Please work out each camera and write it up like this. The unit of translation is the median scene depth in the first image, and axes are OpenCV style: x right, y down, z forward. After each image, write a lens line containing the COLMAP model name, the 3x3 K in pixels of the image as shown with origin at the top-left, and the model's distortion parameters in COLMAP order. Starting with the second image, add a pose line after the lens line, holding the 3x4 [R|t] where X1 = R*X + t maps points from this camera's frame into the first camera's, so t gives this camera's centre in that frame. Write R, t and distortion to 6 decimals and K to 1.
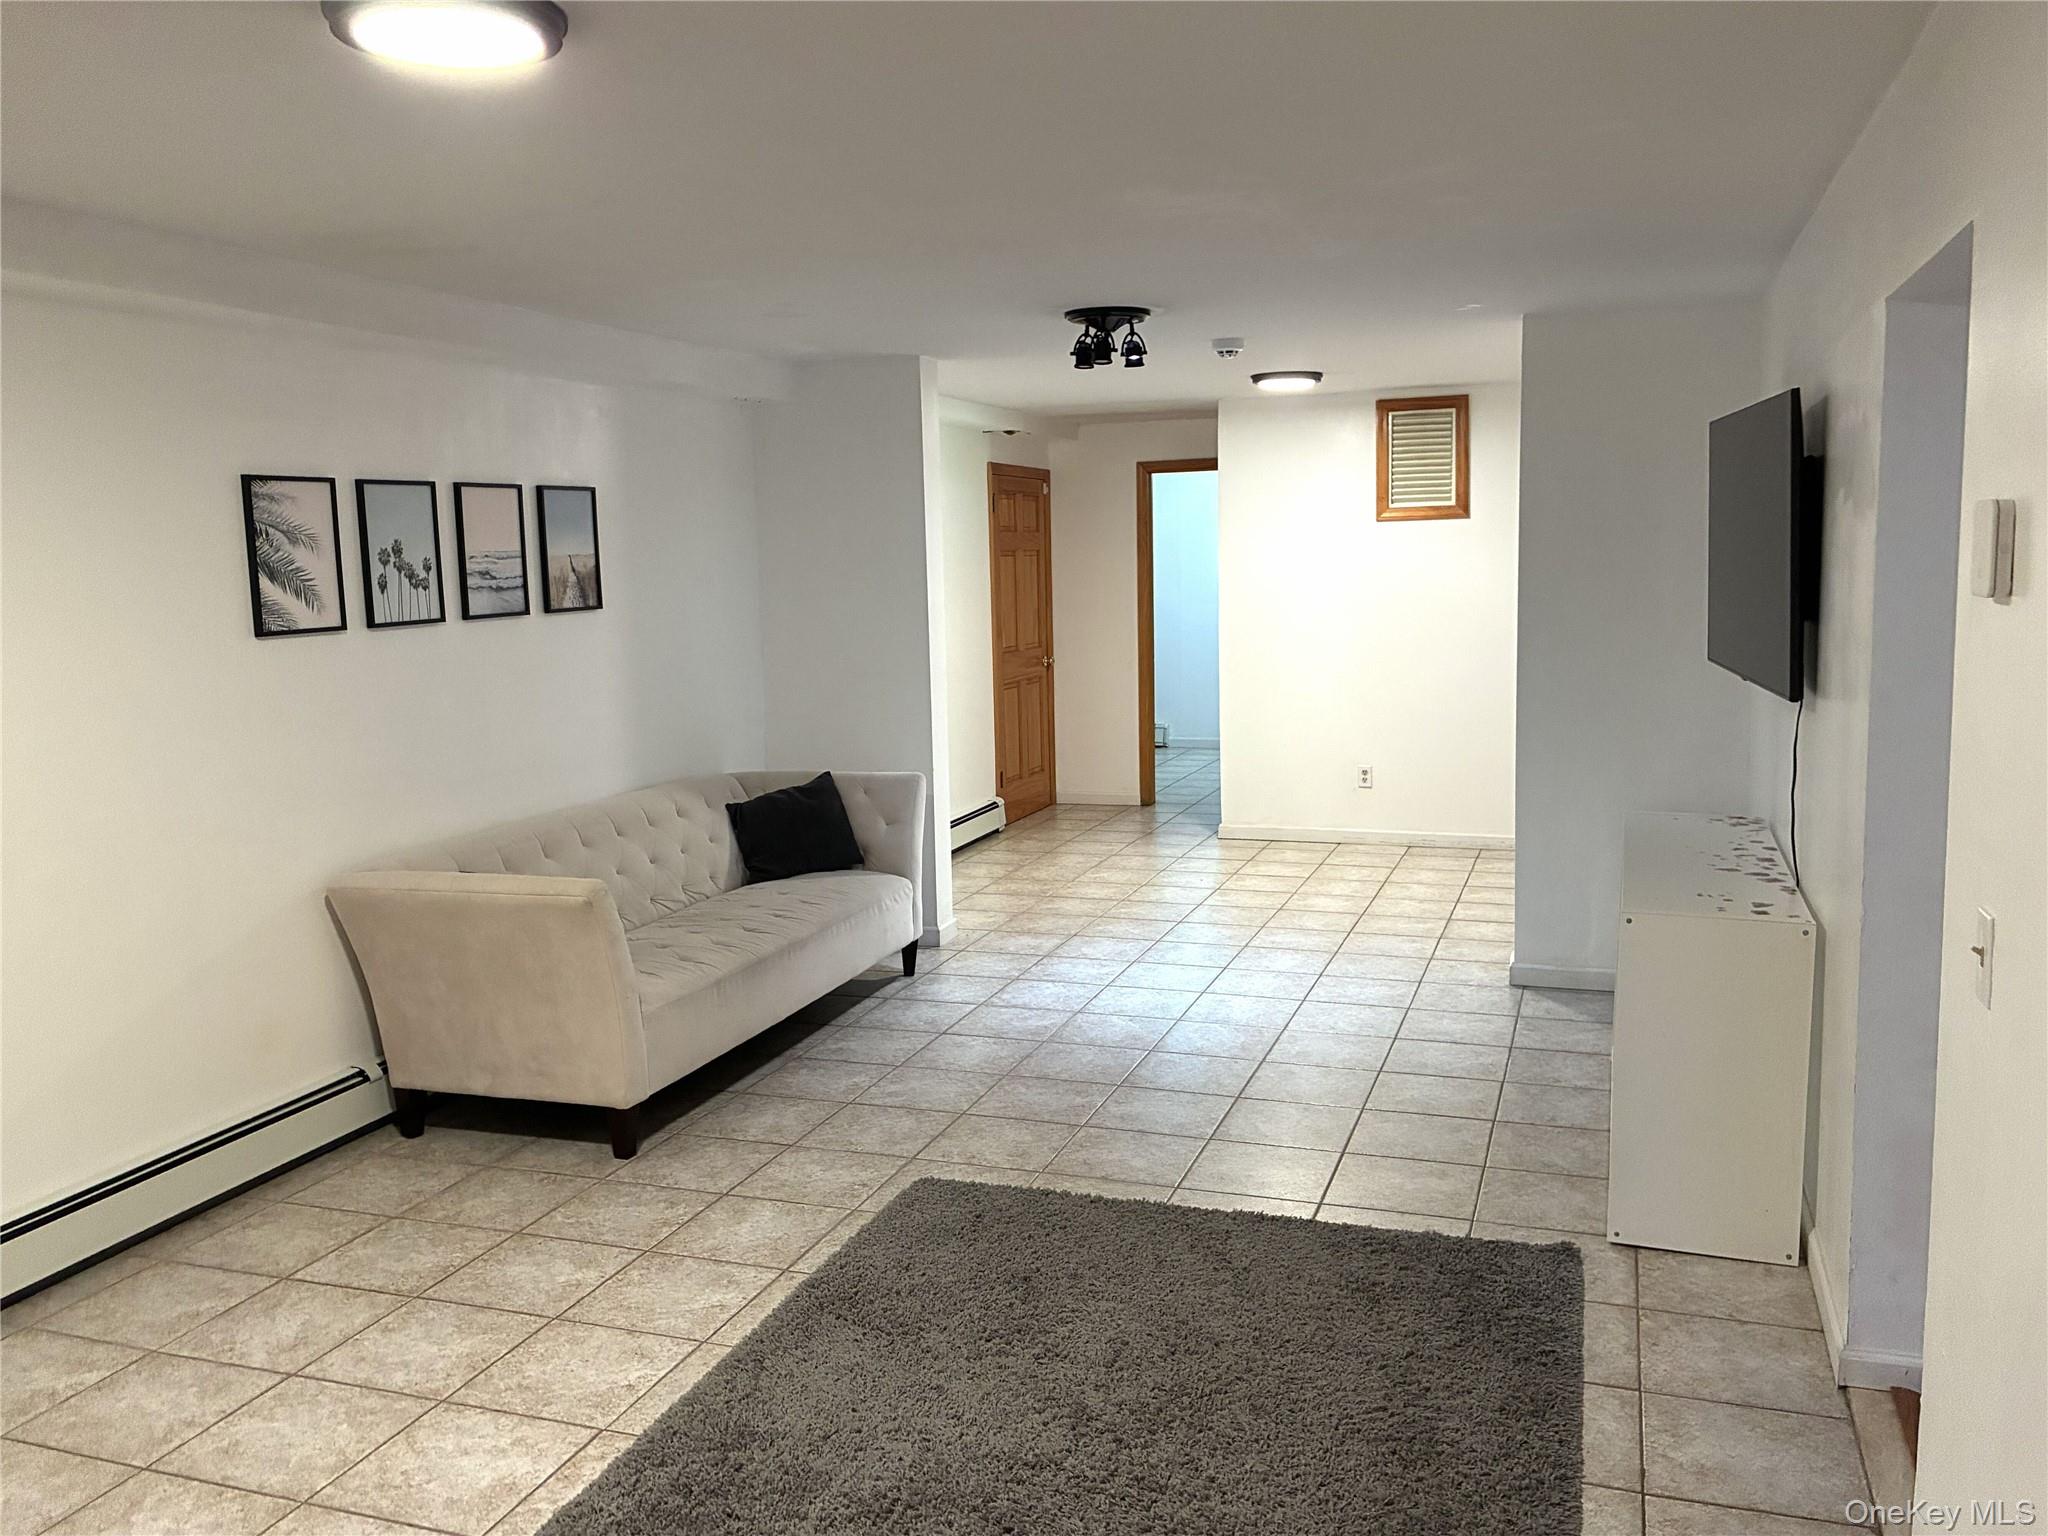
lens RADIAL K [[1556.7, 0, 1067.4], [0, 1556.7, 757.8], [0, 0, 1]] dist [-0.001007, -0.004663]
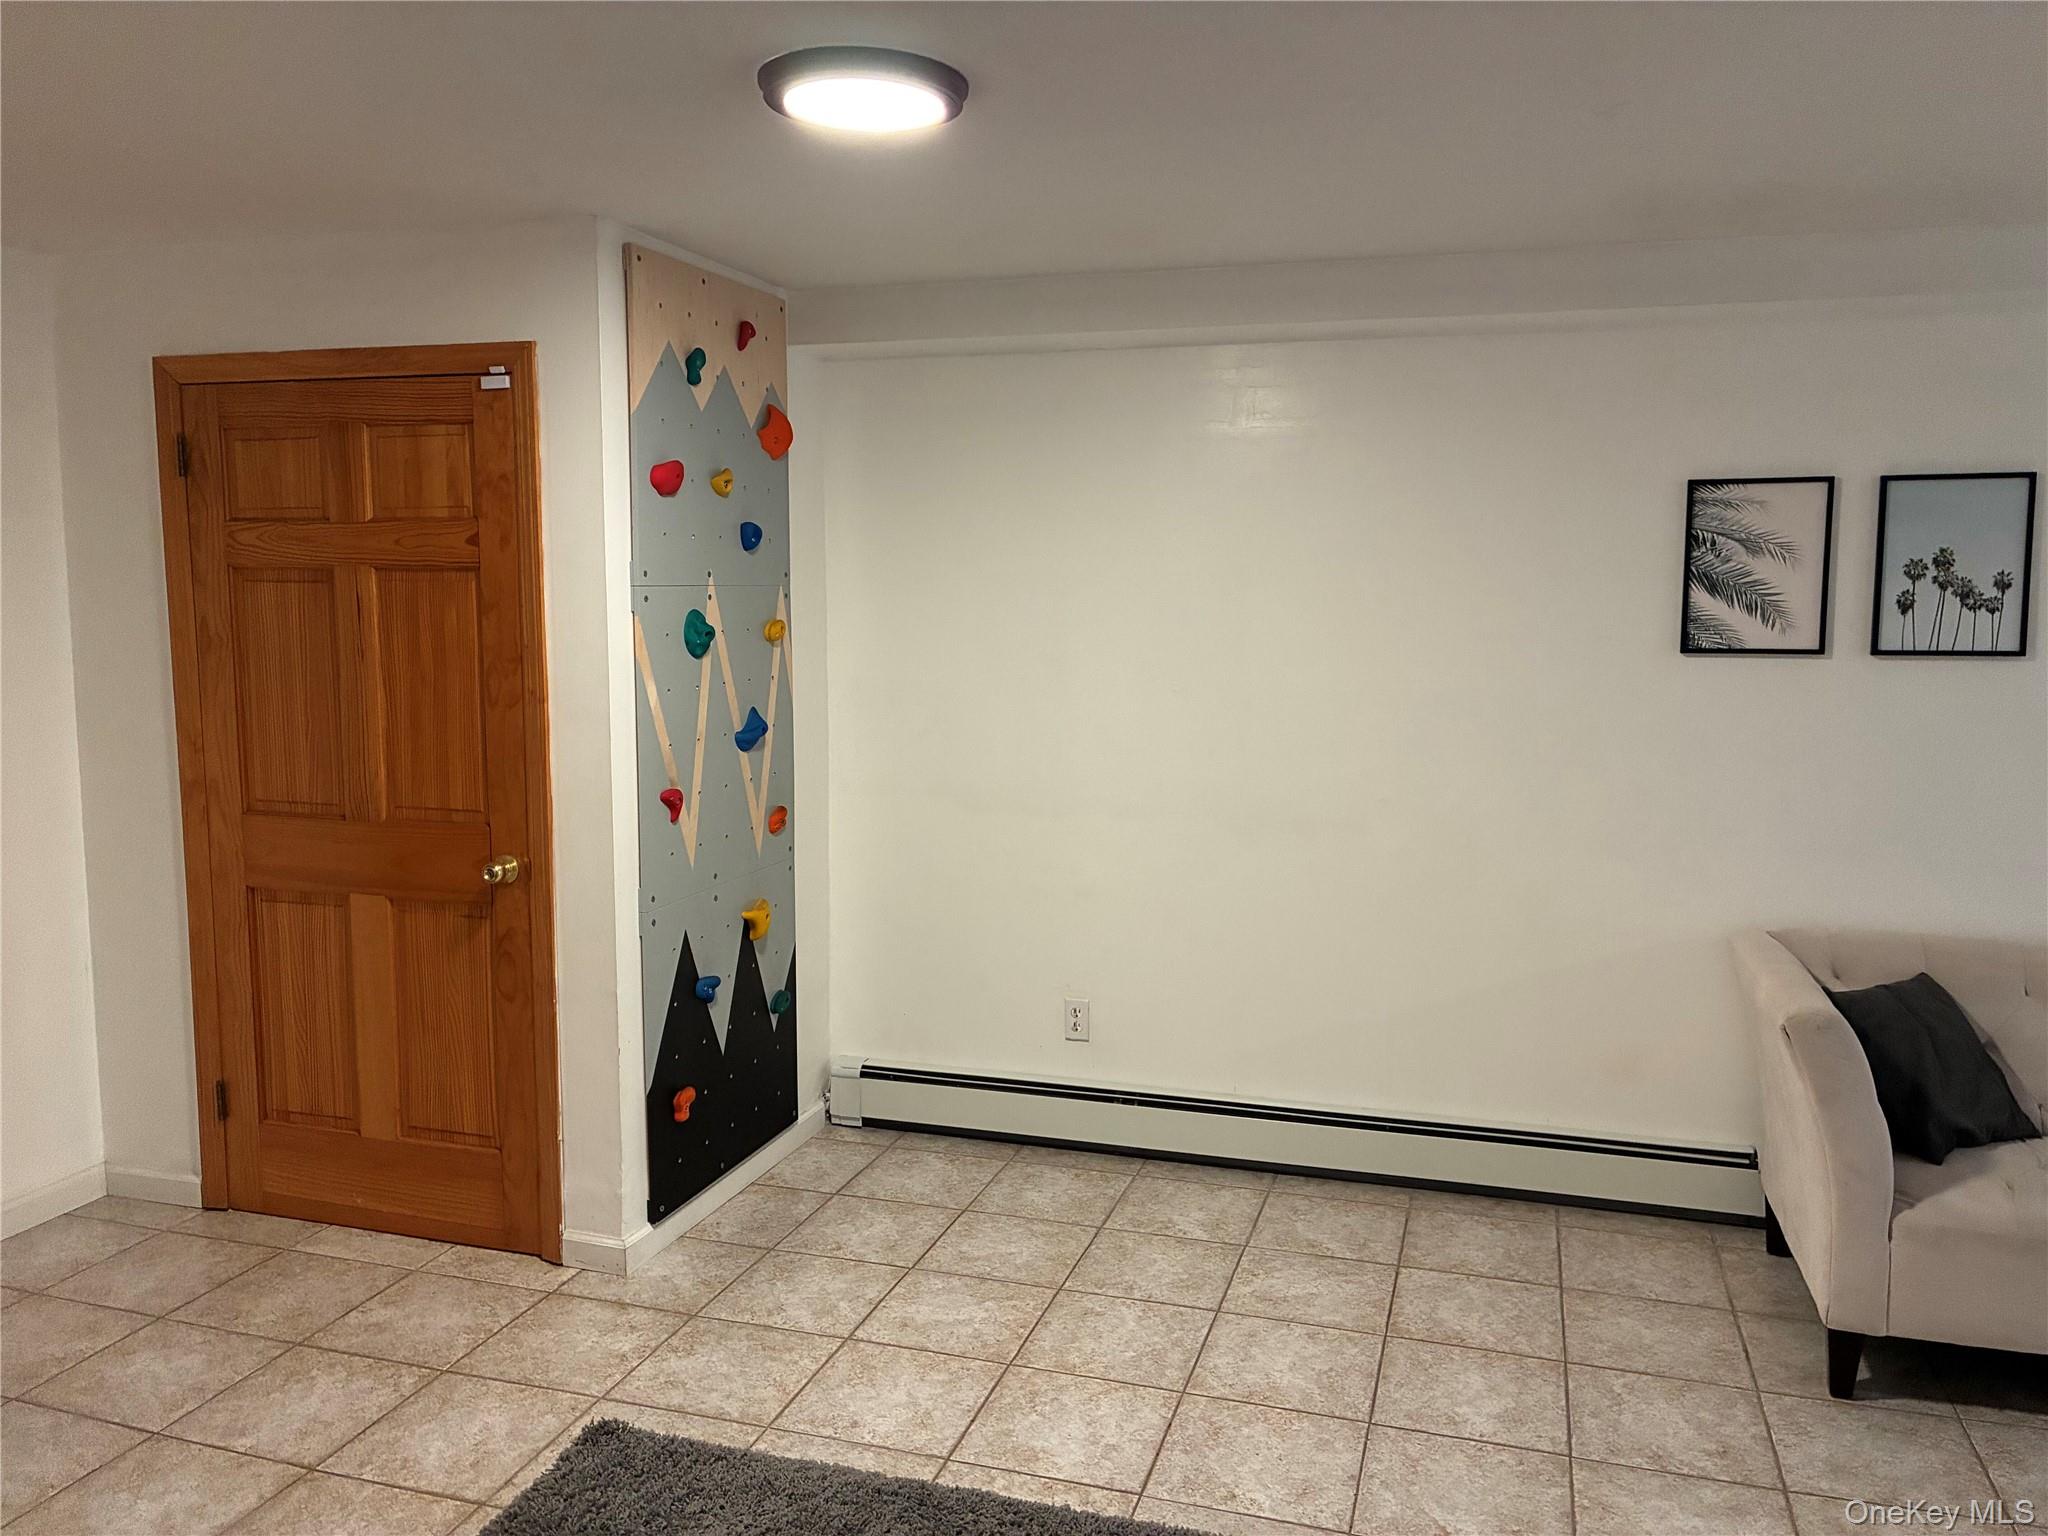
lens RADIAL K [[1556.7, 0, 1067.4], [0, 1556.7, 757.8], [0, 0, 1]] dist [-0.001007, -0.004663]
pose [[0.044769, 0.136859, -0.989578, 0.396895], [-0.134300, 0.982404, 0.129791, -0.086776], [0.989929, 0.127090, 0.062362, 0.577590]]
